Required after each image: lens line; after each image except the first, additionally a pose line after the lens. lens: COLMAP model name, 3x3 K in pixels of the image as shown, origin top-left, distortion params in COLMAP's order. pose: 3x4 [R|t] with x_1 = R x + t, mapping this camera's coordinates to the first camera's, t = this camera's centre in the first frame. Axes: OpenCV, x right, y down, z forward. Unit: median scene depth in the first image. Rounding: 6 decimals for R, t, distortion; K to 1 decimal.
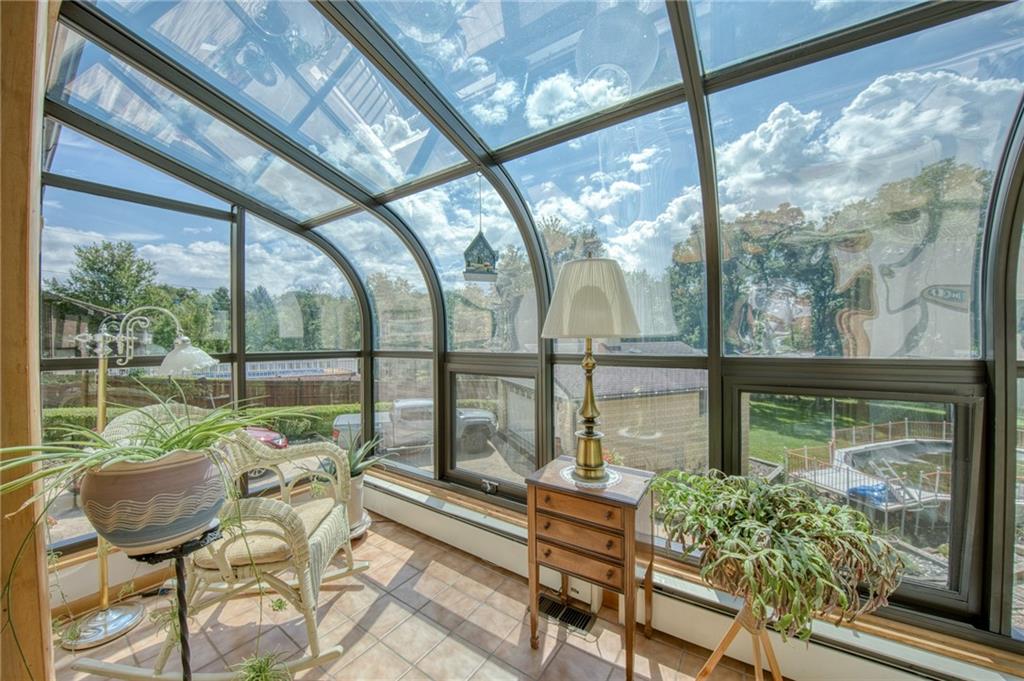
lens RADIAL K [[363.9, 0, 512.0], [0, 363.9, 340.5], [0, 0, 1]] dist [-0.037827, -0.000020]
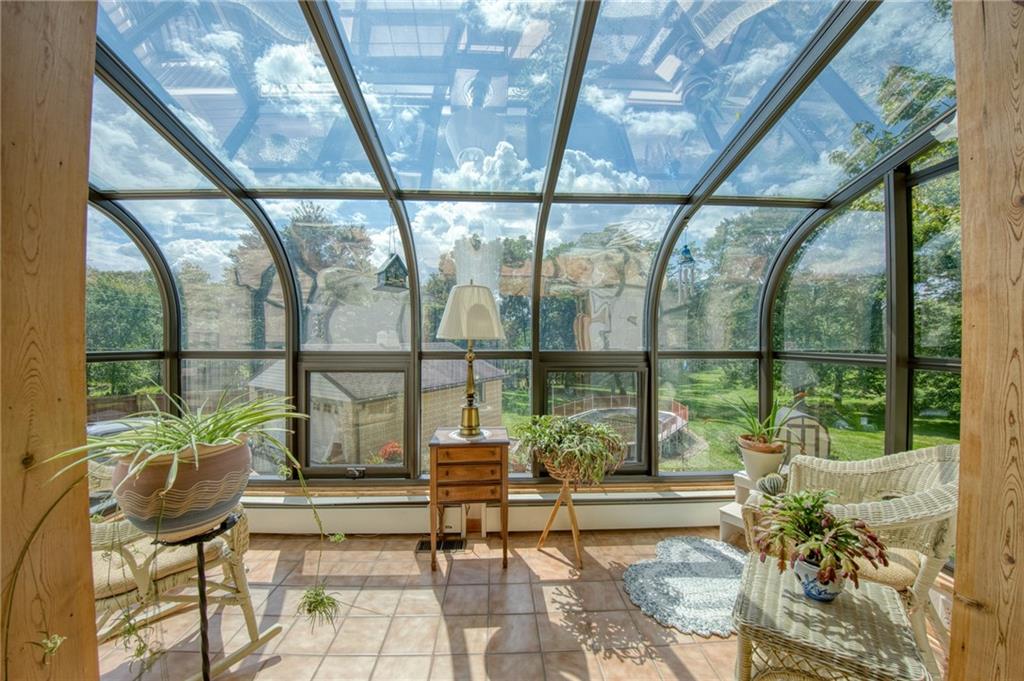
lens RADIAL K [[363.9, 0, 512.0], [0, 363.9, 340.5], [0, 0, 1]] dist [-0.037827, -0.000020]
pose [[0.798033, 0.009740, 0.602535, -0.509724], [-0.007773, 0.999953, -0.005869, 0.006417], [-0.602563, 0.000000, 0.798071, -0.249412]]
